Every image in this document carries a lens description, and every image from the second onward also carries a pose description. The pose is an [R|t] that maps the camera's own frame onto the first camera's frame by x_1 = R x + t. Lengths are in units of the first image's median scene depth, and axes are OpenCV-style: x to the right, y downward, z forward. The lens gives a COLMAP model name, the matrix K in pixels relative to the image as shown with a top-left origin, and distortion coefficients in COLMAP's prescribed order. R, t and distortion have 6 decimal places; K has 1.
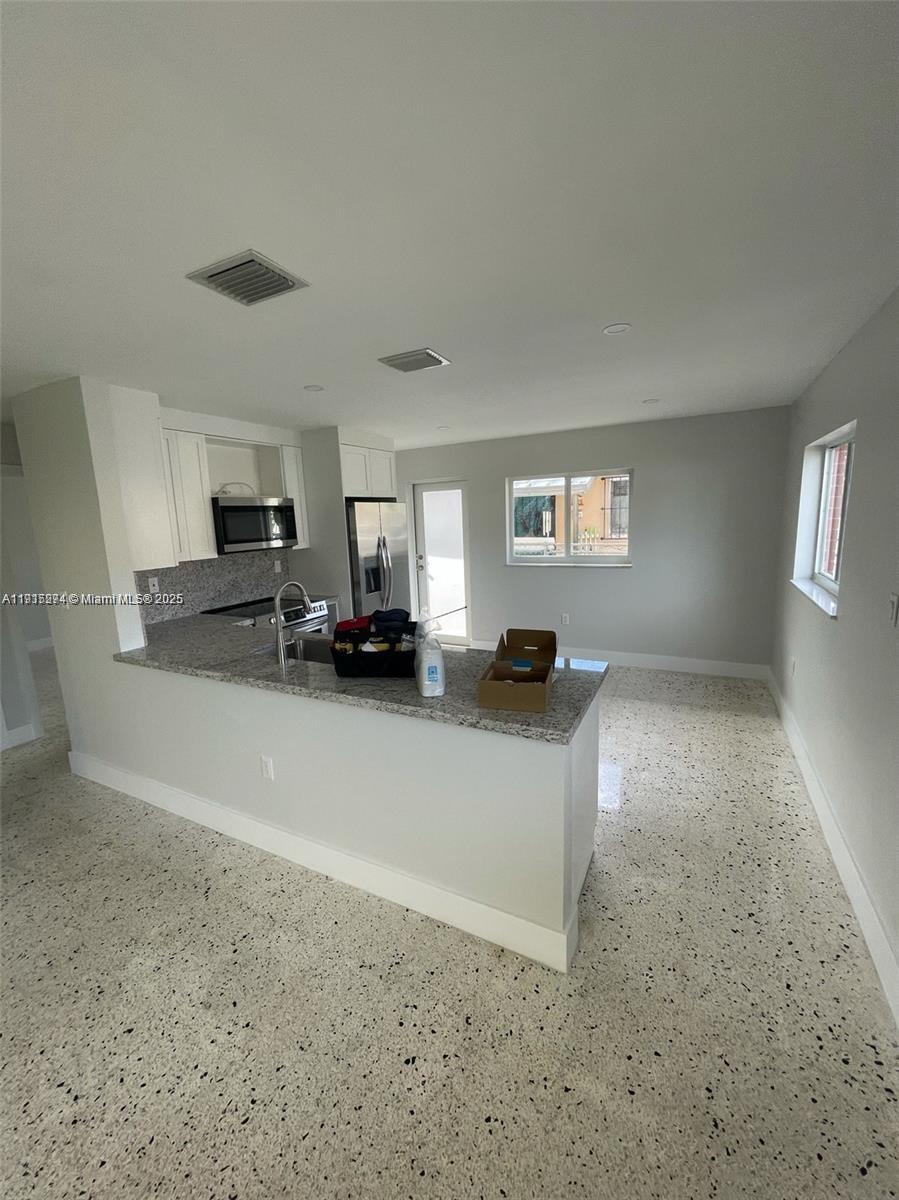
lens RADIAL K [[483.7, 0, 444.3], [0, 483.7, 598.4], [0, 0, 1]] dist [-0.007149, 0.001742]
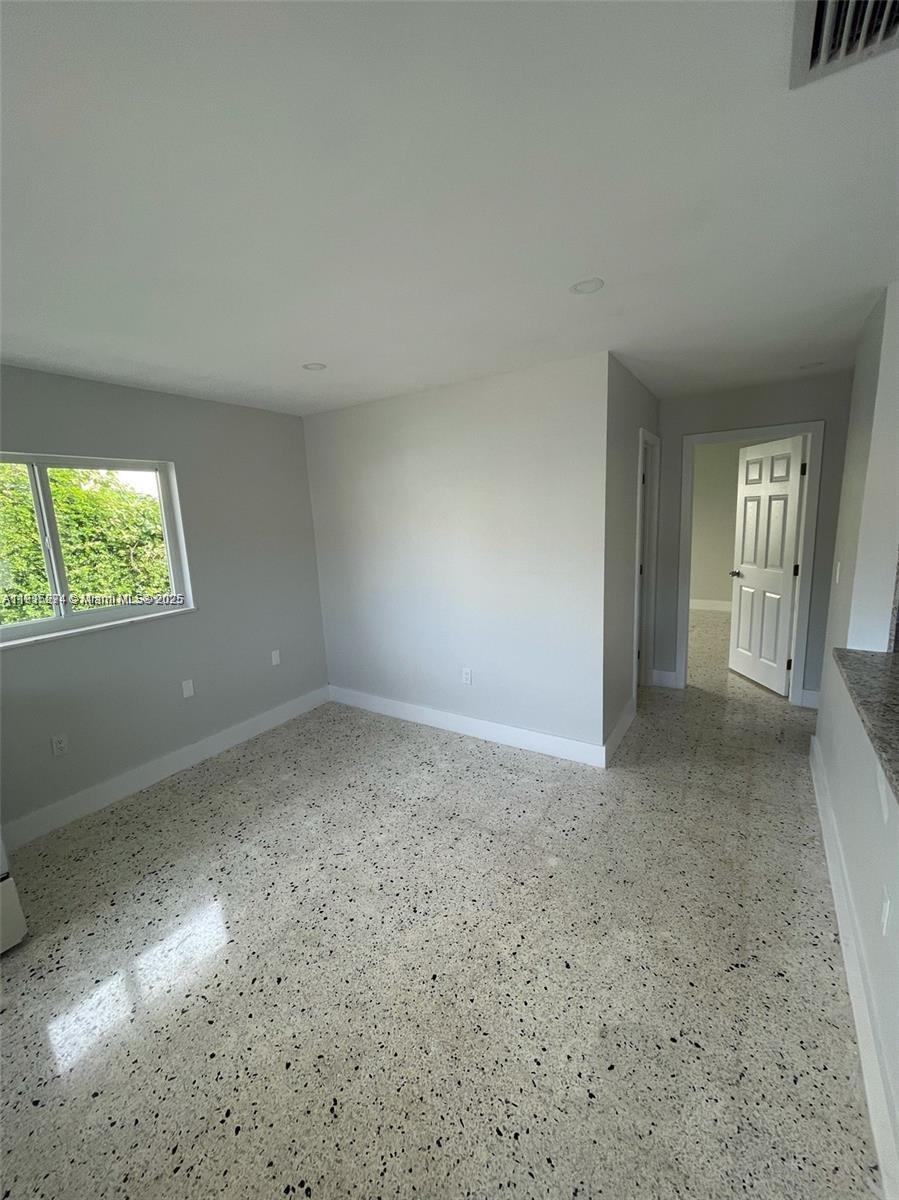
lens RADIAL K [[483.7, 0, 445.3], [0, 483.7, 595.0], [0, 0, 1]] dist [-0.007149, 0.001742]
pose [[-0.094490, 0.217161, -0.971552, 0.139836], [-0.128644, 0.965072, 0.228225, -0.068308], [0.987179, 0.146549, -0.063253, 0.386596]]
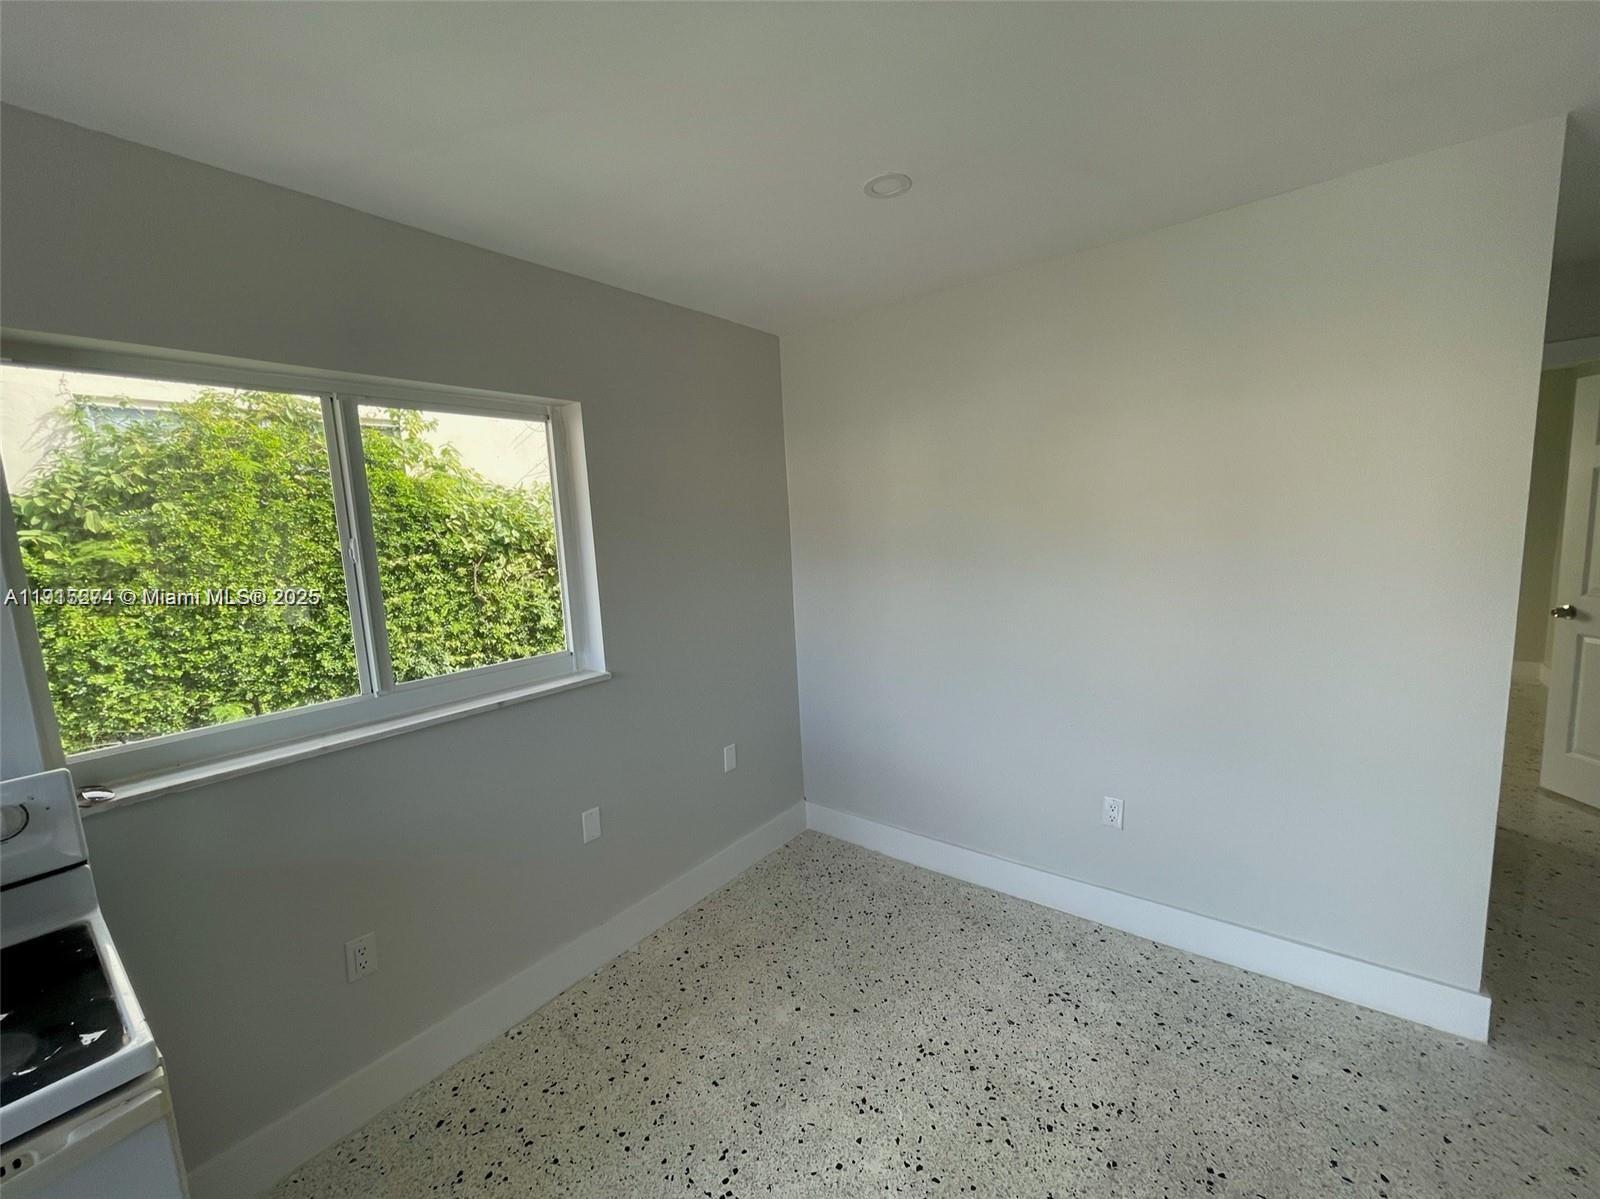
lens RADIAL K [[644.9, 0, 796.1], [0, 644.9, 603.3], [0, 0, 1]] dist [-0.007149, 0.001742]
pose [[-0.182070, 0.176363, -0.967340, -0.181740], [-0.117032, 0.972904, 0.199405, 0.022717], [0.976296, 0.149515, -0.156497, 0.076796]]
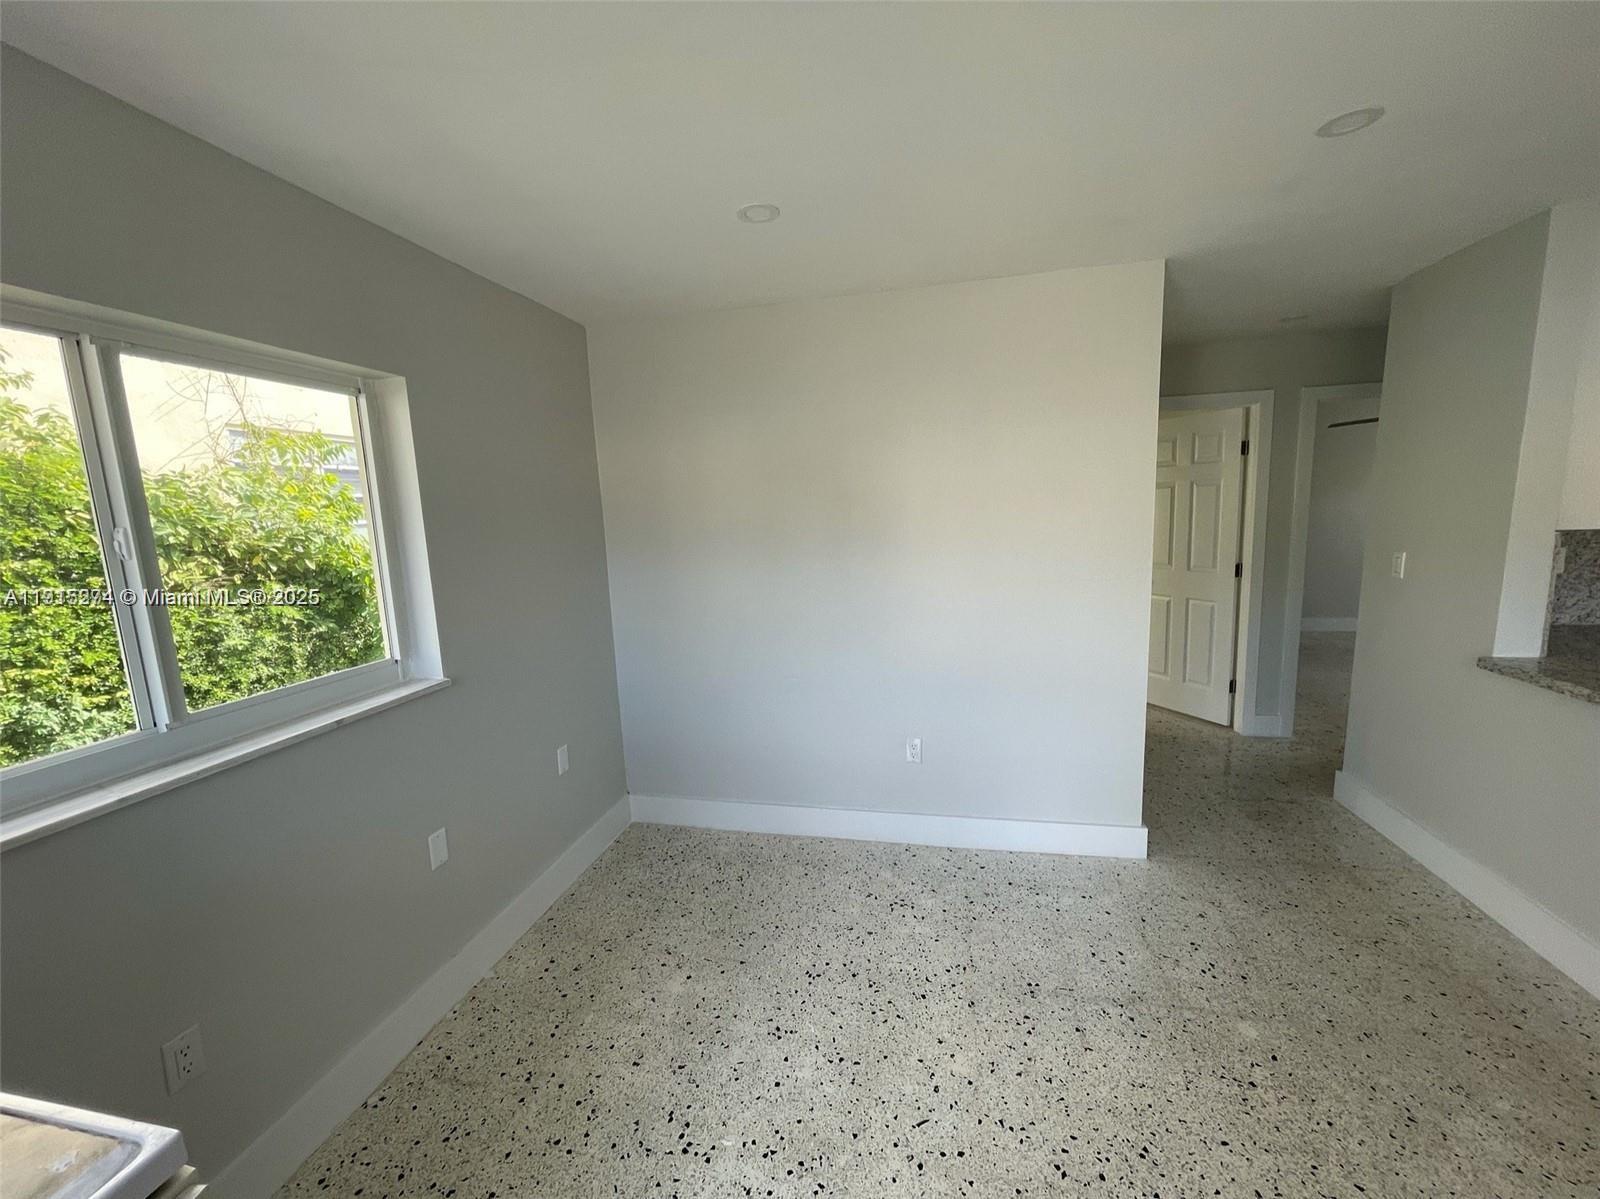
lens RADIAL K [[644.9, 0, 797.3], [0, 644.9, 602.8], [0, 0, 1]] dist [-0.007149, 0.001742]
pose [[0.258150, 0.173280, -0.950438, -0.120770], [-0.142069, 0.979897, 0.140063, 0.054380], [0.955602, 0.098871, 0.277579, -0.106196]]
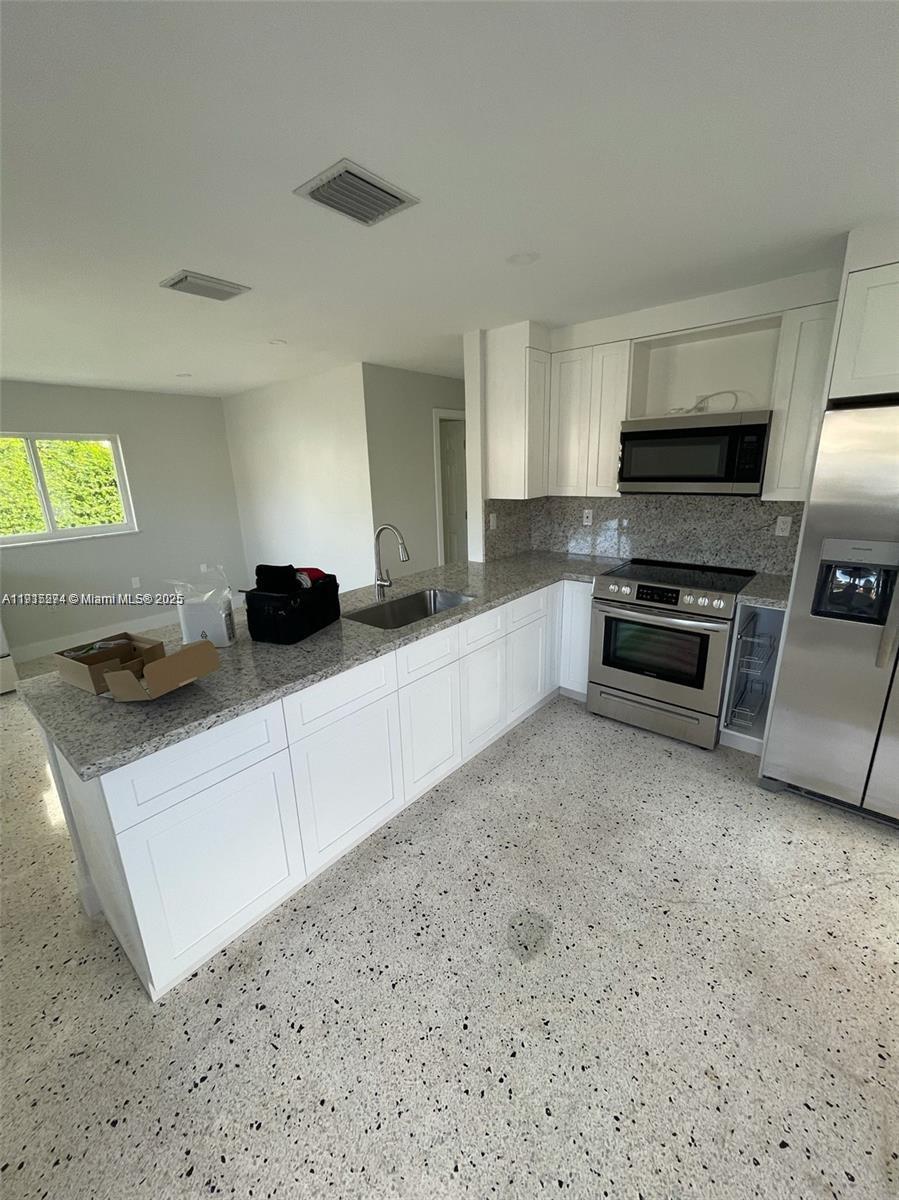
lens RADIAL K [[483.7, 0, 442.4], [0, 483.7, 594.6], [0, 0, 1]] dist [-0.007149, 0.001742]
pose [[-0.222855, 0.305210, -0.925841, 0.556998], [-0.127544, 0.932433, 0.338084, -0.226033], [0.966472, 0.193430, -0.168870, 1.169430]]
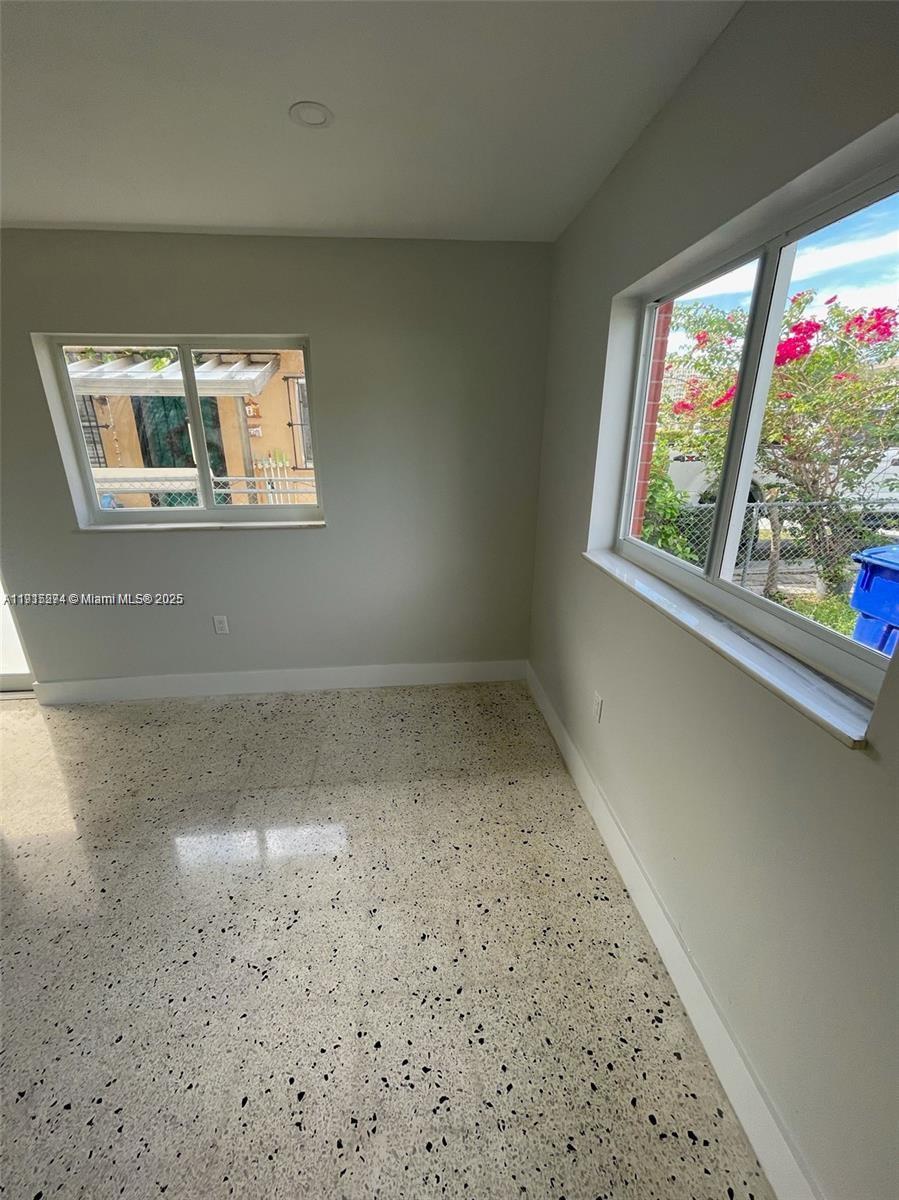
lens RADIAL K [[483.7, 0, 440.1], [0, 483.7, 596.1], [0, 0, 1]] dist [-0.007149, 0.001742]
pose [[0.850708, -0.137549, 0.507322, 0.348527], [0.062491, 0.984775, 0.162212, -0.115348], [-0.521910, -0.106292, 0.846352, 0.756160]]
